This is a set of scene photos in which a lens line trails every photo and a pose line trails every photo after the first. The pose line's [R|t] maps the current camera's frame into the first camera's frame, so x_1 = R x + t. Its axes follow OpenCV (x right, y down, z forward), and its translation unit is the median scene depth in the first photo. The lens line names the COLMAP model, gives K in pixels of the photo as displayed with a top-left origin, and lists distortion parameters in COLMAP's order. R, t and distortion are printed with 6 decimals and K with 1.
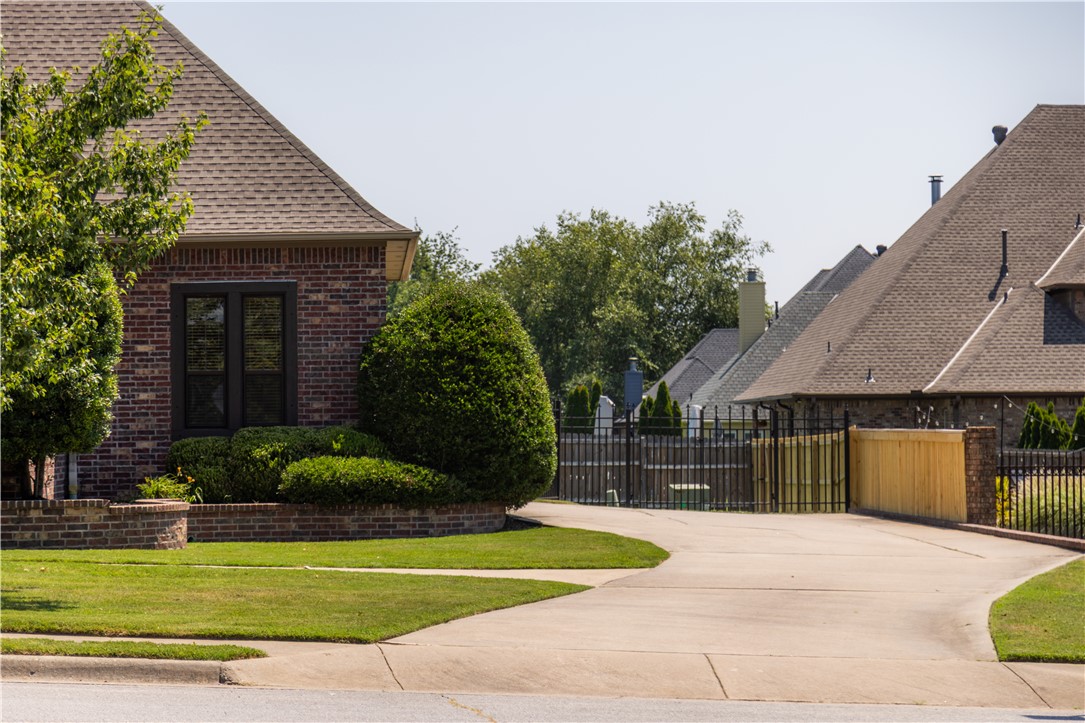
lens RADIAL K [[3139.8, 0, 541.8], [0, 3139.8, 361.8], [0, 0, 1]] dist [0.123763, 0.000000]
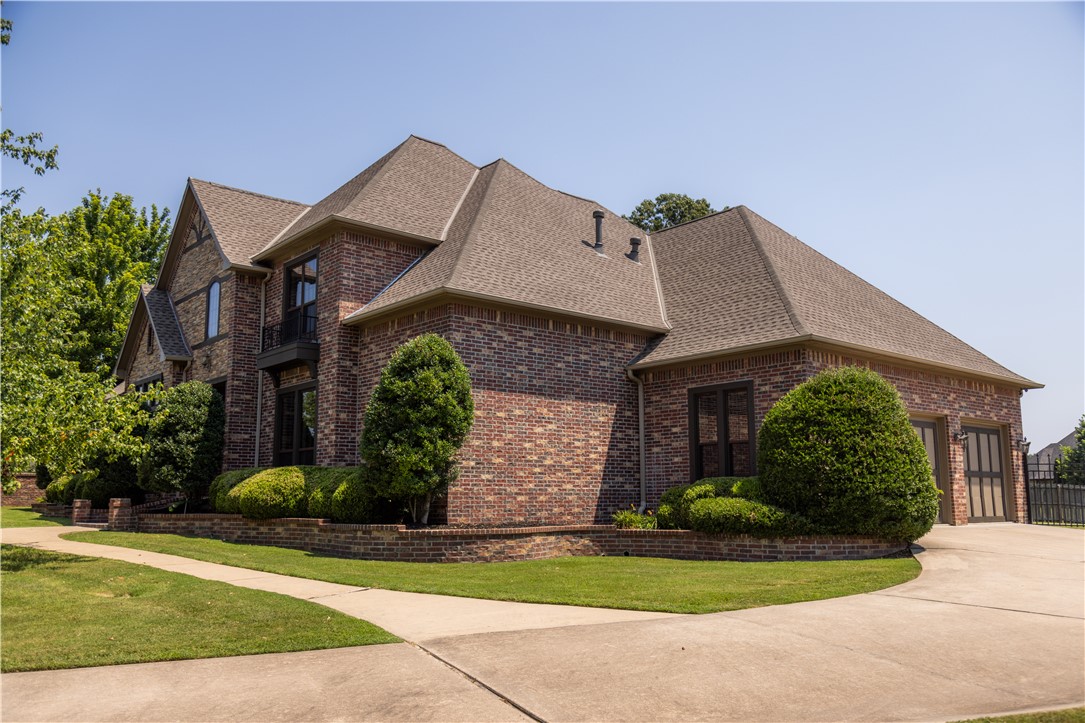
lens RADIAL K [[872.9, 0, 523.5], [0, 872.9, 364.3], [0, 0, 1]] dist [0.001569, -0.001897]
pose [[0.615755, -0.113557, -0.779712, 0.187230], [0.016602, 0.991210, -0.131249, 0.020853], [0.787763, 0.067873, 0.612228, 0.689690]]
